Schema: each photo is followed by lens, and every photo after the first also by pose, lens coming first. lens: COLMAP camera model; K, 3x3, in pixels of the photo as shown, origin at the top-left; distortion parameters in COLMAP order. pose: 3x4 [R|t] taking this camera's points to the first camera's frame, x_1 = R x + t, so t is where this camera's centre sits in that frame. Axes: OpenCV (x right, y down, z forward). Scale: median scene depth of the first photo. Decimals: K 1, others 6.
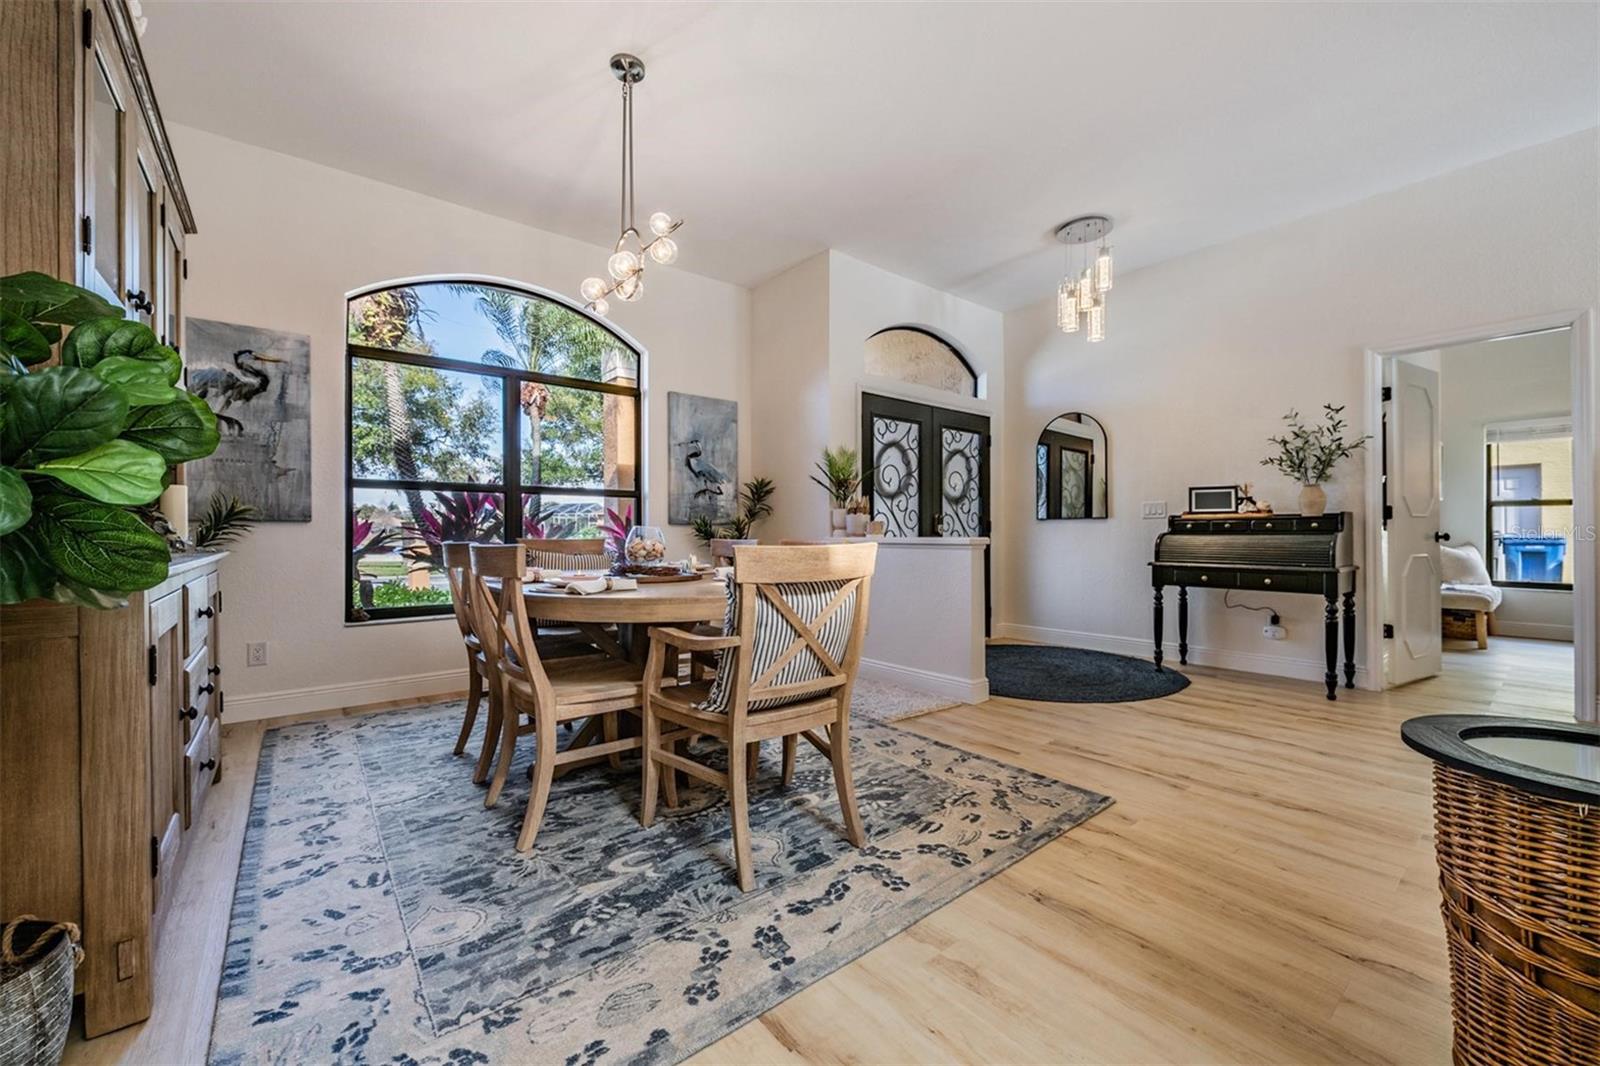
lens RADIAL K [[621.0, 0, 793.8], [0, 621.0, 533.7], [0, 0, 1]] dist [0.000711, -0.003587]
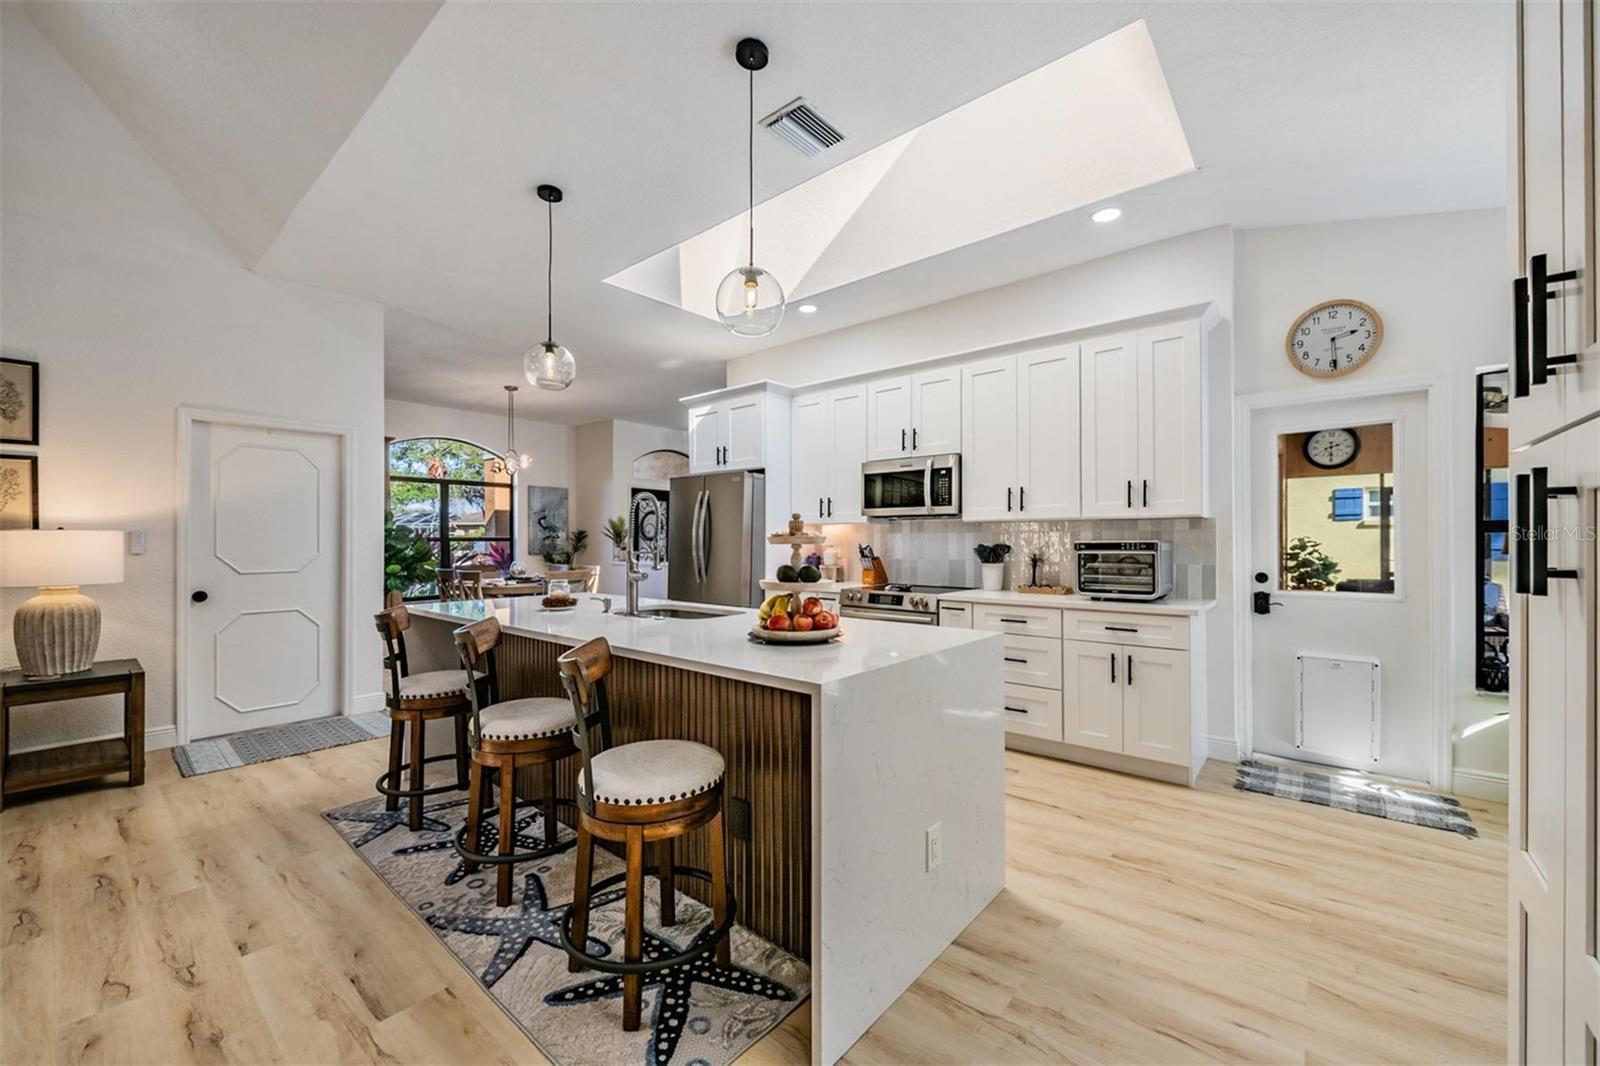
lens RADIAL K [[627.4, 0, 800.1], [0, 627.4, 537.4], [0, 0, 1]] dist [0.001679, -0.004653]
pose [[0.979701, -0.001380, 0.200459, 0.237249], [0.002196, 0.999990, -0.003850, -0.060608], [-0.200452, 0.004212, 0.979694, -1.094529]]
